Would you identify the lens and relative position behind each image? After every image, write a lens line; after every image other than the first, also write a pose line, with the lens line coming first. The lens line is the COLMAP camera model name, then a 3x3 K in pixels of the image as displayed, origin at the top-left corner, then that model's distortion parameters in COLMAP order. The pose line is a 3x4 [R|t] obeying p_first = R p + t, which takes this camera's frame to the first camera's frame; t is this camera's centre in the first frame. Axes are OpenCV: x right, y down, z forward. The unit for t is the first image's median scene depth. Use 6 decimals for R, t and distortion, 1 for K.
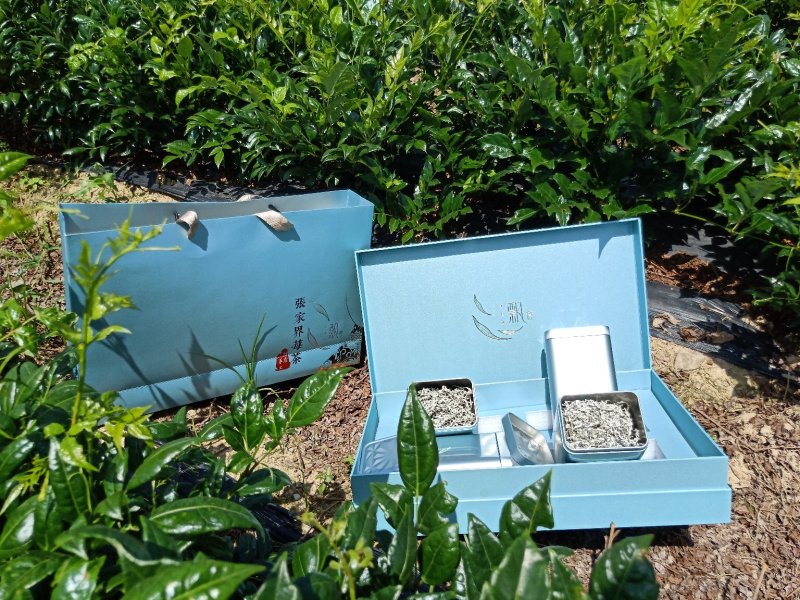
lens RADIAL K [[612.2, 0, 400.0], [0, 612.2, 300.0], [0, 0, 1]] dist [0.062066, -0.044177]
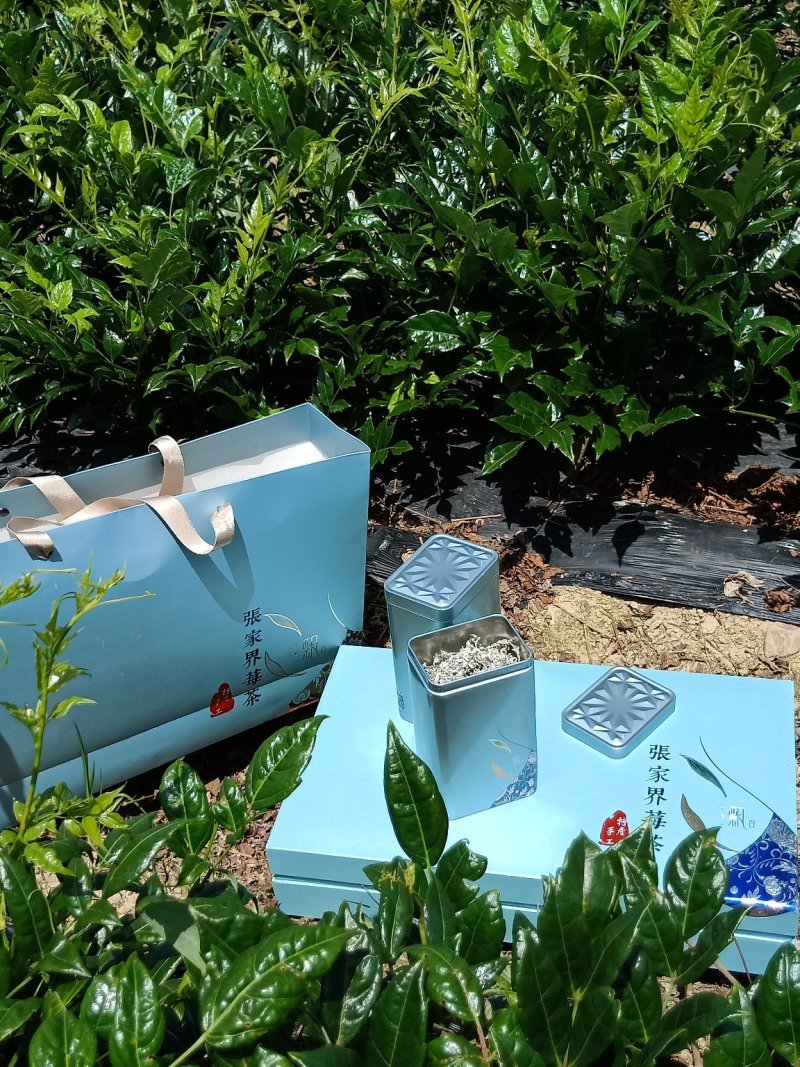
lens RADIAL K [[1357.8, 0, 400.0], [0, 1357.8, 533.5], [0, 0, 1]] dist [0.082046, -0.044982]
pose [[0.981092, -0.139271, 0.134396, -0.084869], [0.145003, 0.988854, -0.033798, -0.019194], [-0.128191, 0.052647, 0.990351, -0.312980]]
